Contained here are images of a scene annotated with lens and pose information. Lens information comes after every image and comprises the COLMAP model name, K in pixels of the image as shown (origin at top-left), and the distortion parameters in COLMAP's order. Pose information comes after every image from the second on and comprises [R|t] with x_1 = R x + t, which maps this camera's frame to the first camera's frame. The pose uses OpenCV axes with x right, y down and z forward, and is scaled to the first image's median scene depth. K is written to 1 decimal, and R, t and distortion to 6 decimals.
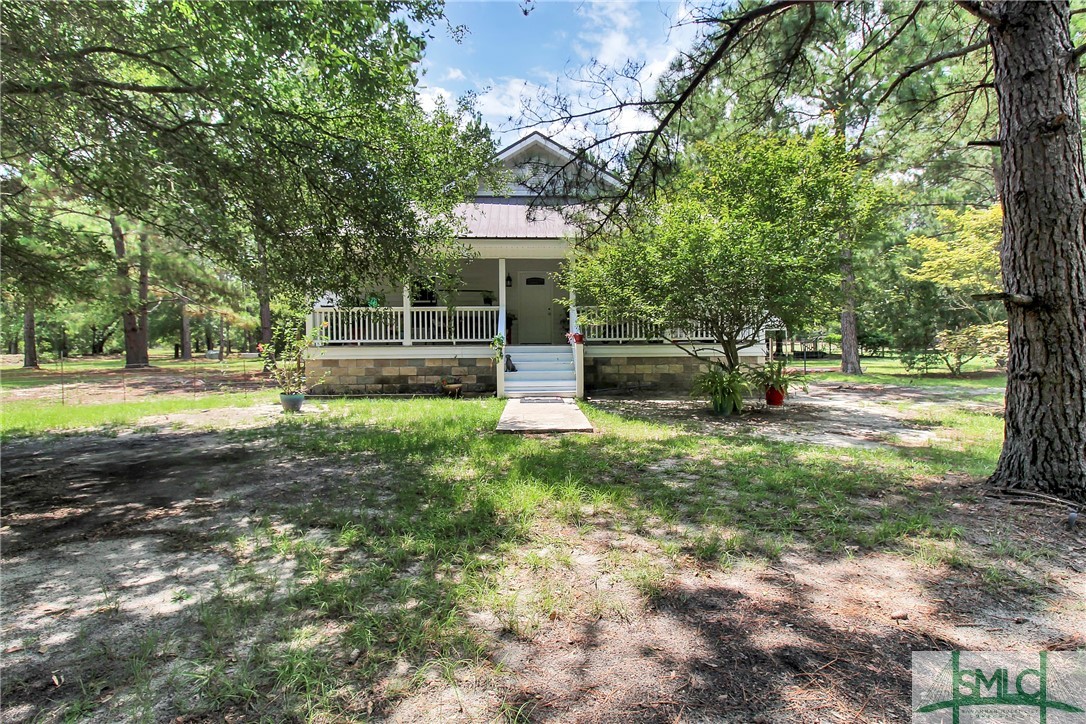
lens RADIAL K [[531.6, 0, 536.2], [0, 531.6, 355.9], [0, 0, 1]] dist [0.000530, -0.014034]
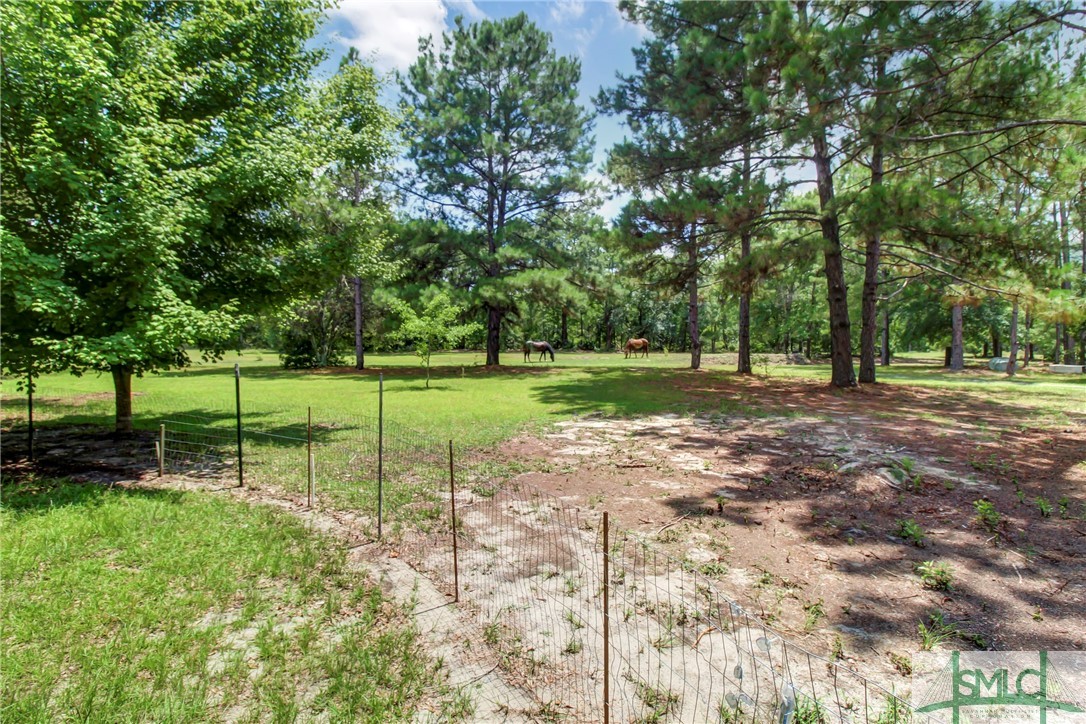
lens RADIAL K [[531.6, 0, 536.2], [0, 531.6, 355.9], [0, 0, 1]] dist [0.000530, -0.014034]
pose [[0.284172, 0.030864, -0.958276, -0.213629], [-0.032499, 0.999217, 0.022545, -0.014389], [0.958222, 0.024736, 0.284953, 0.387857]]
